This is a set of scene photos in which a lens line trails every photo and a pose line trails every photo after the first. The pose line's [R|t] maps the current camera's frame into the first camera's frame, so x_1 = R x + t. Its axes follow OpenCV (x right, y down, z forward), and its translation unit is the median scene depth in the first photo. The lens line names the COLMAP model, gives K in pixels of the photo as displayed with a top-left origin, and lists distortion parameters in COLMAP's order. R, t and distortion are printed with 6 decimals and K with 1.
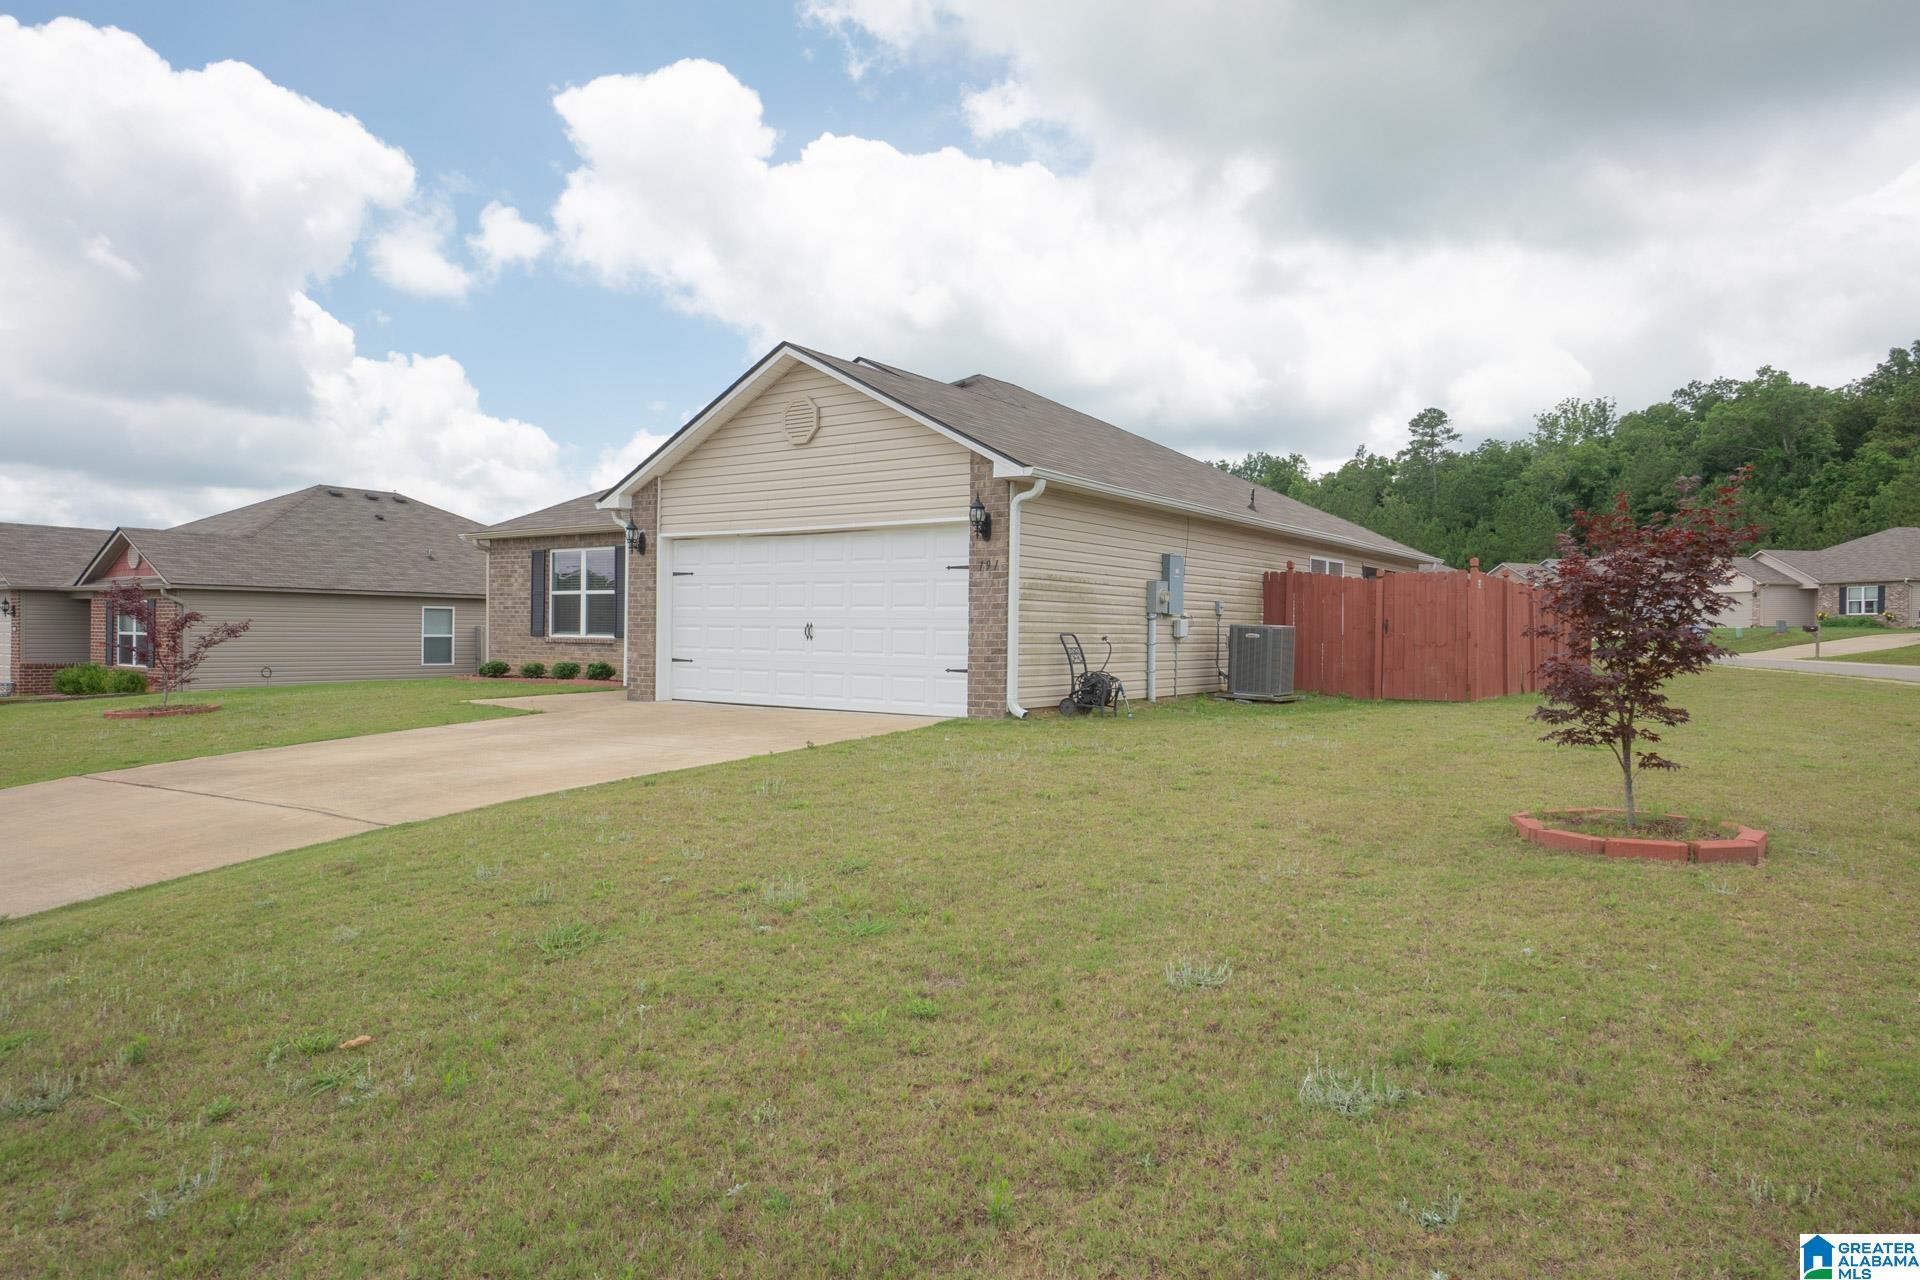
lens RADIAL K [[1201.9, 0, 942.7], [0, 1201.9, 653.4], [0, 0, 1]] dist [-0.002141, 0.001410]
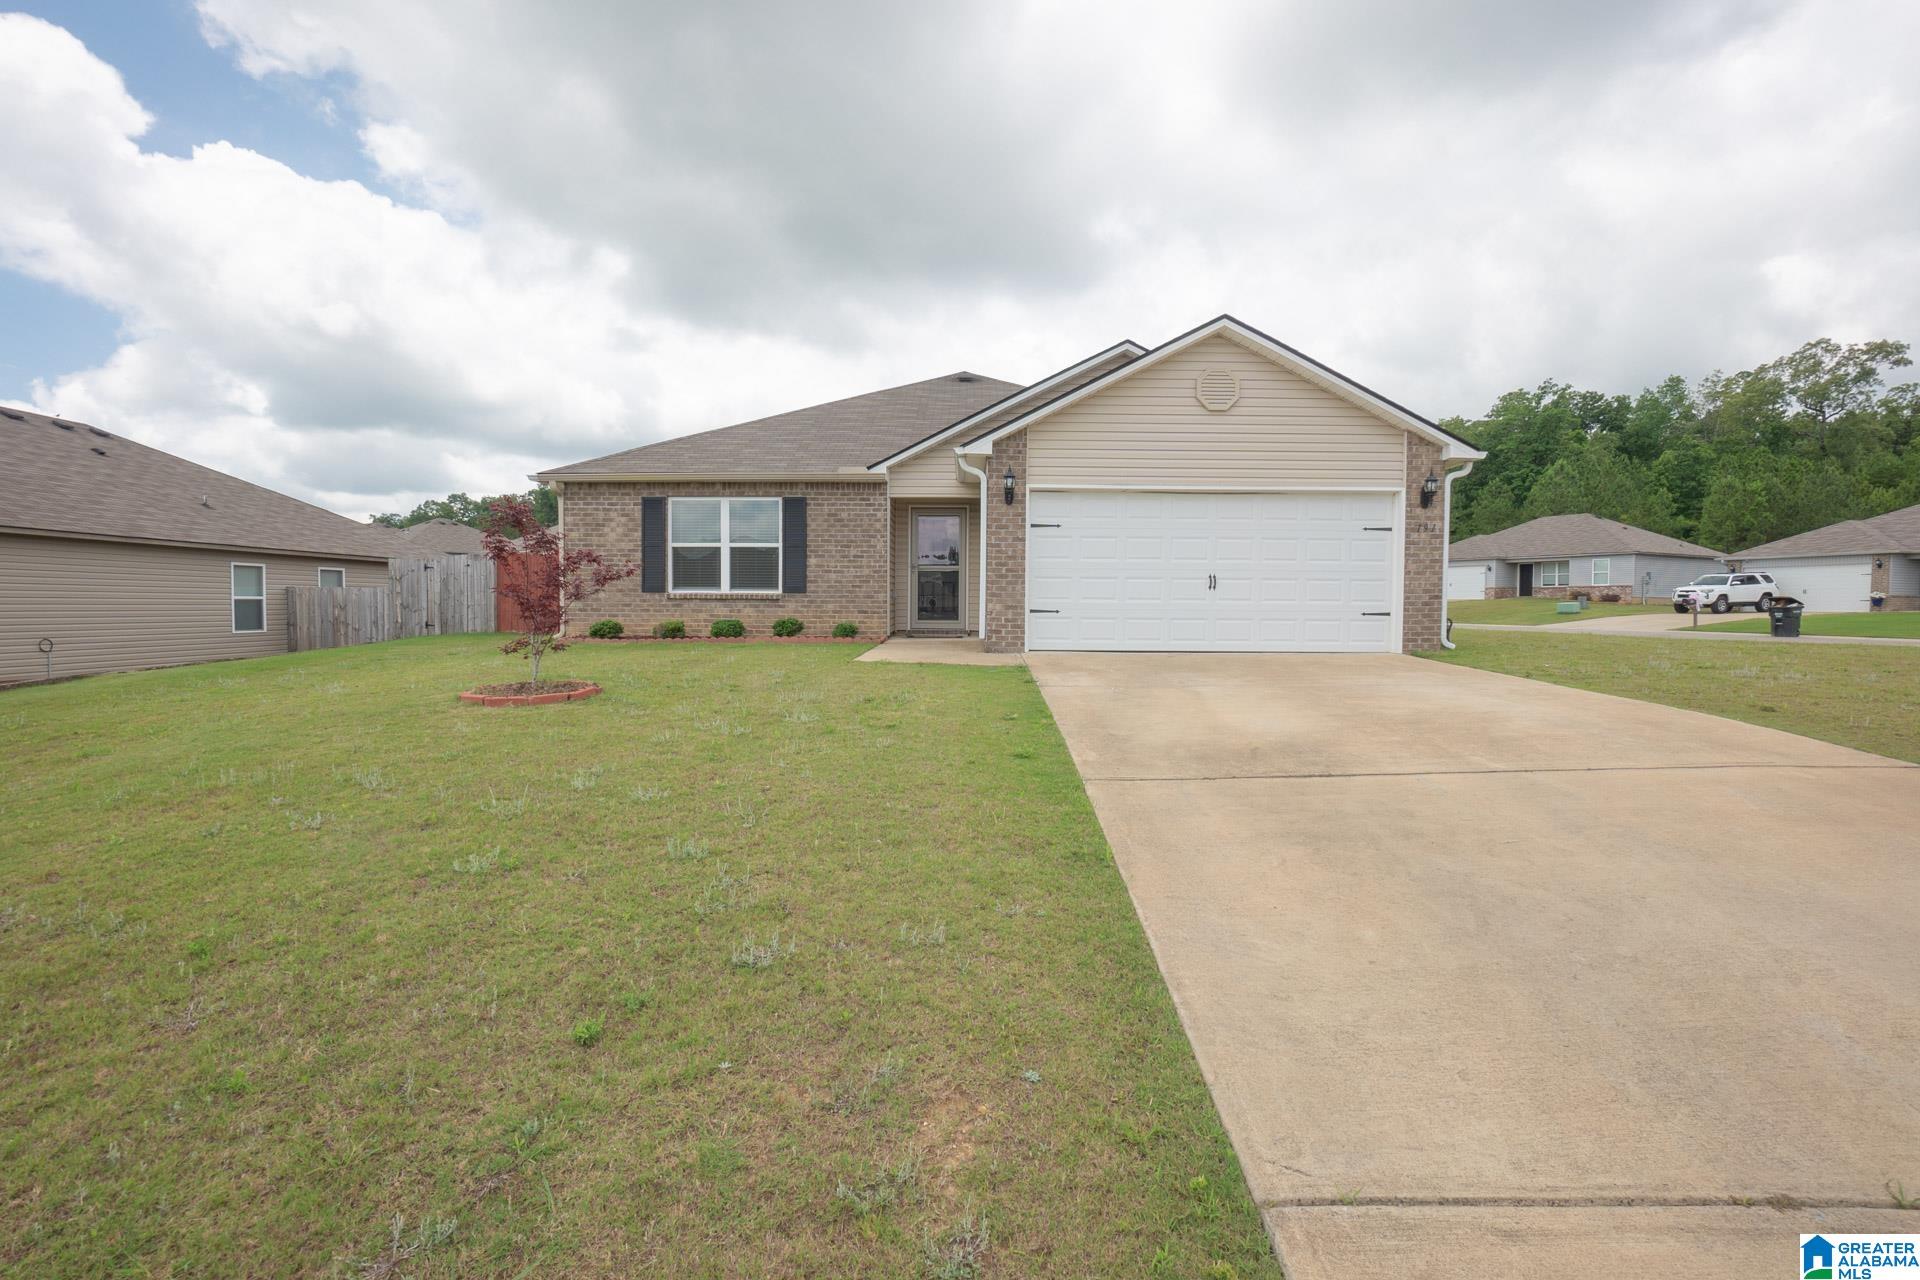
lens RADIAL K [[873.7, 0, 942.7], [0, 873.7, 641.9], [0, 0, 1]] dist [-0.041923, 0.014924]
pose [[0.826411, -0.029211, 0.562309, -0.527970], [0.013318, 0.999388, 0.032344, 0.005112], [-0.562910, -0.019240, 0.826294, 0.327818]]
